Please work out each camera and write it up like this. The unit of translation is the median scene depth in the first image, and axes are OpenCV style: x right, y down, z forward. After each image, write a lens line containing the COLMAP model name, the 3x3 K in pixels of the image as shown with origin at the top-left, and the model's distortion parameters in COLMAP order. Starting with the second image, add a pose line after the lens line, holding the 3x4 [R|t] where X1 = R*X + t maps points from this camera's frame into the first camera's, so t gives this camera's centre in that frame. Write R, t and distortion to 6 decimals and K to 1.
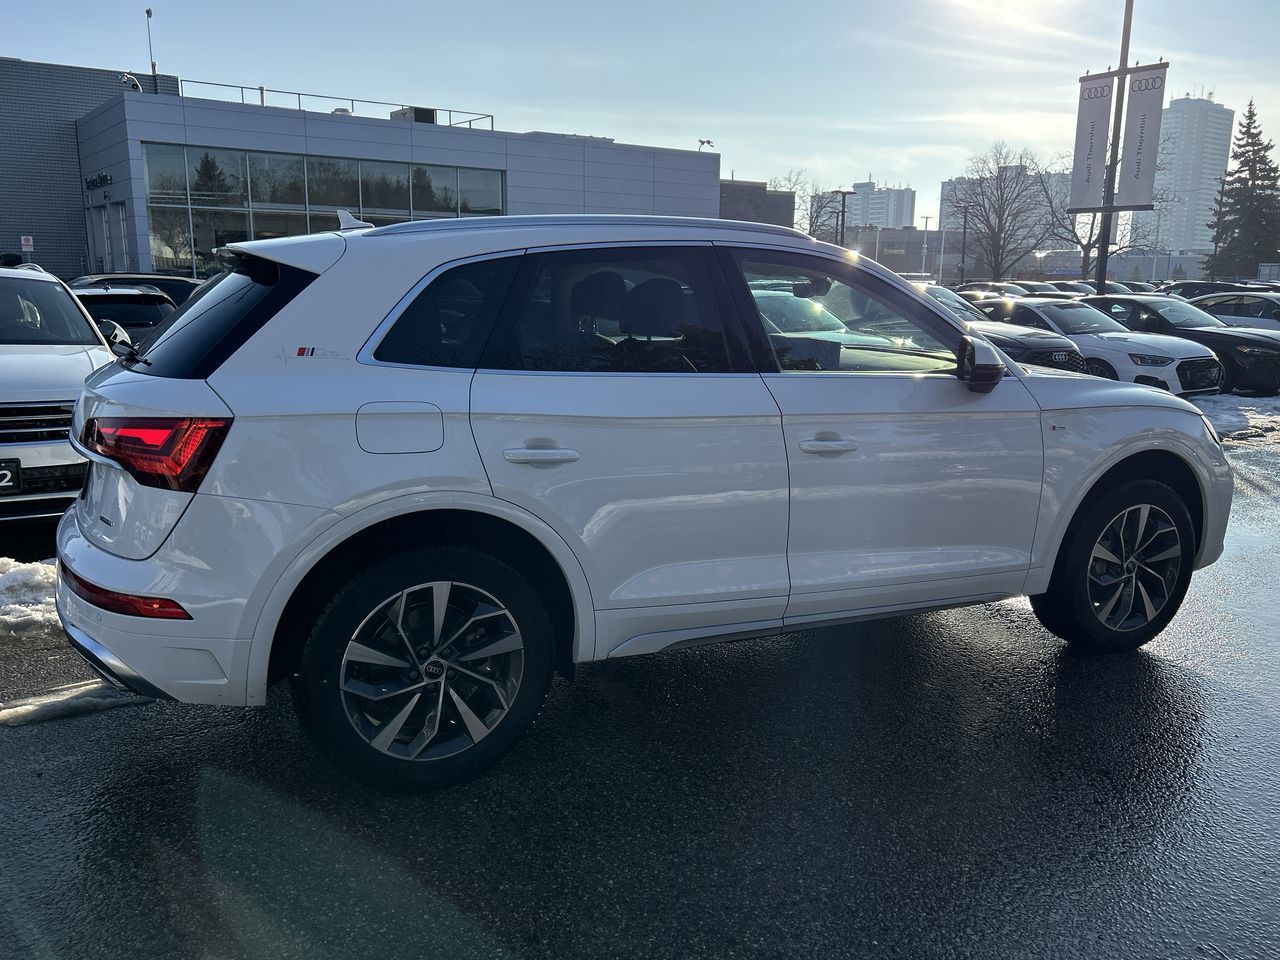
lens RADIAL K [[1041.7, 0, 653.2], [0, 1041.7, 488.9], [0, 0, 1]] dist [0.055505, -0.048710]
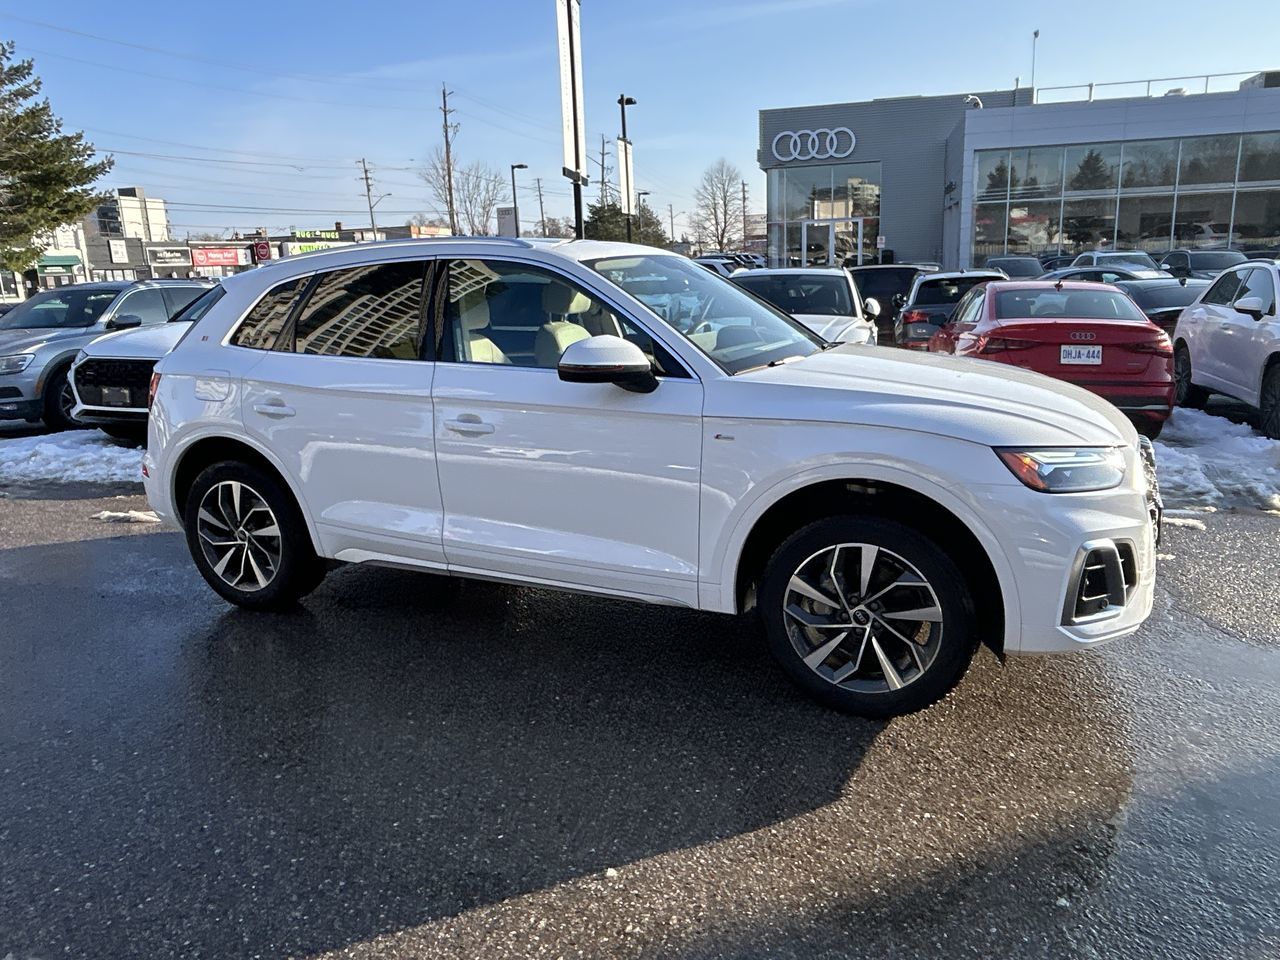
lens RADIAL K [[920.9, 0, 617.1], [0, 920.9, 466.3], [0, 0, 1]] dist [-0.002740, -0.005743]
pose [[0.620999, 0.129808, -0.772988, 0.876517], [-0.113124, 0.990709, 0.075489, -0.076129], [0.775605, 0.040565, 0.629914, 0.386538]]
